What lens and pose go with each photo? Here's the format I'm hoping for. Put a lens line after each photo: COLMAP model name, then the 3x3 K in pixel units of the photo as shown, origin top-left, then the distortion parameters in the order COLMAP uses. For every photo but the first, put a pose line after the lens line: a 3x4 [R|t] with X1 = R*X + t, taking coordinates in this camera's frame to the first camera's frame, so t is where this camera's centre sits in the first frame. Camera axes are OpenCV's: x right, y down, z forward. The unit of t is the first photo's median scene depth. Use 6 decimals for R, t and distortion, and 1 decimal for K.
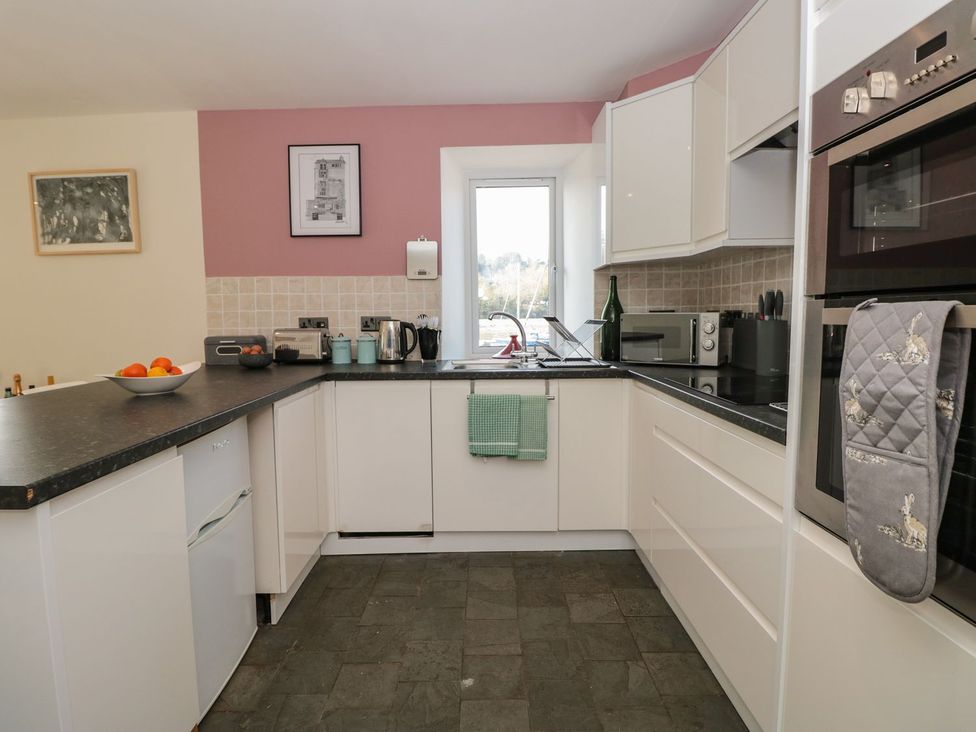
lens RADIAL K [[507.3, 0, 478.7], [0, 507.3, 356.3], [0, 0, 1]] dist [-0.000818, -0.010268]
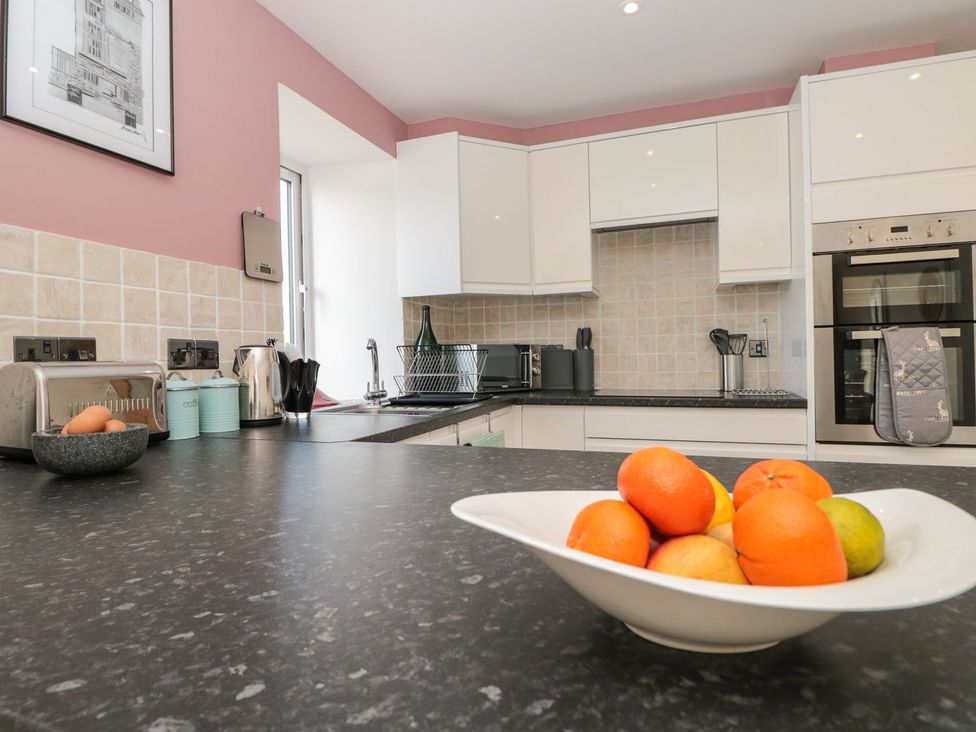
lens RADIAL K [[521.9, 0, 474.7], [0, 521.9, 362.6], [0, 0, 1]] dist [-0.033337, -0.000124]
pose [[0.345420, -0.004480, 0.938438, -0.615623], [0.091151, 0.995421, -0.028799, -0.016386], [-0.934011, 0.095487, 0.344246, 0.589433]]
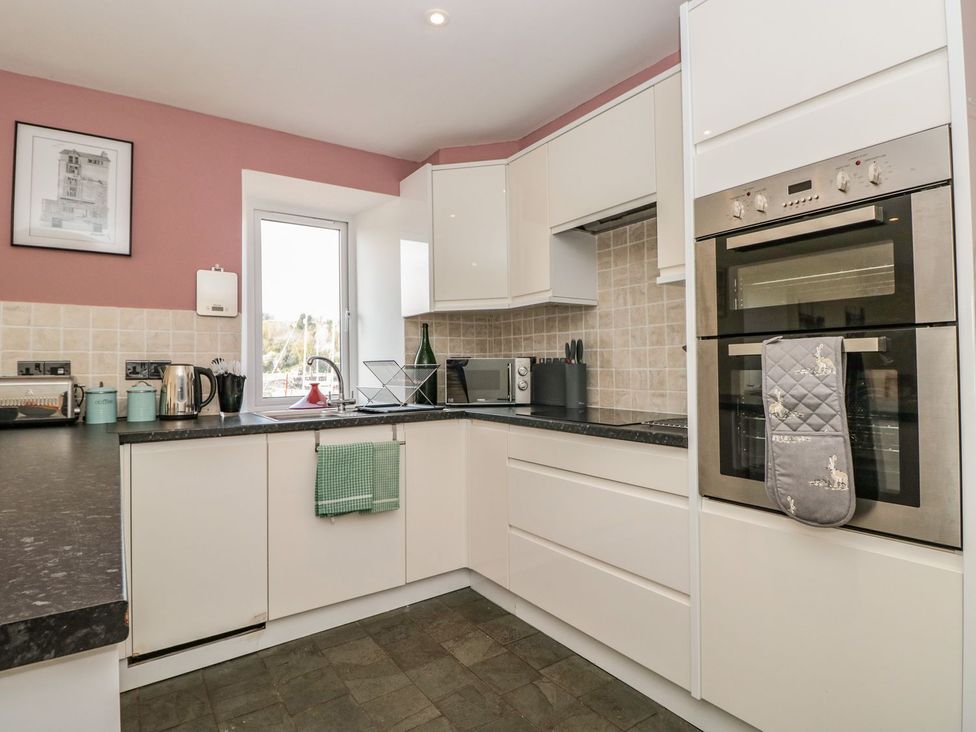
lens RADIAL K [[521.7, 0, 481.3], [0, 521.7, 356.4], [0, 0, 1]] dist [0.000066, -0.013900]
pose [[0.816607, 0.013993, 0.577024, -0.258105], [0.049027, 0.994412, -0.093497, 0.015065], [-0.575107, 0.104640, 0.811358, 0.068172]]
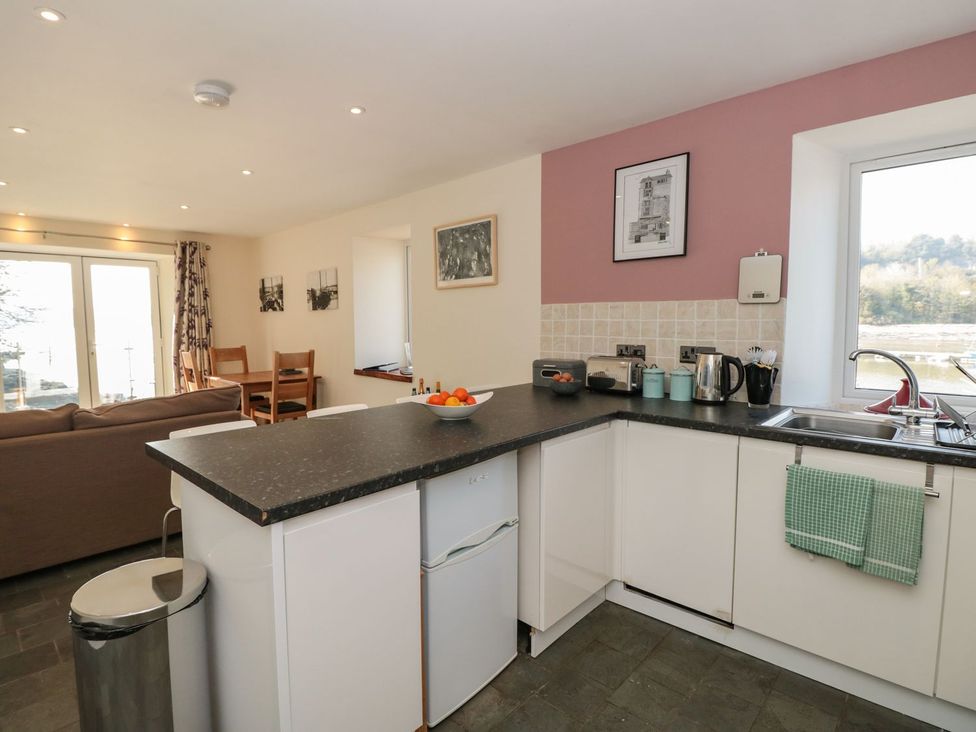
lens RADIAL K [[507.3, 0, 478.7], [0, 507.3, 356.3], [0, 0, 1]] dist [-0.000818, -0.010268]
pose [[0.730761, 0.054012, -0.680494, 0.120704], [-0.056042, 0.998247, 0.019051, -0.059880], [0.680329, 0.024214, 0.732506, 0.112154]]
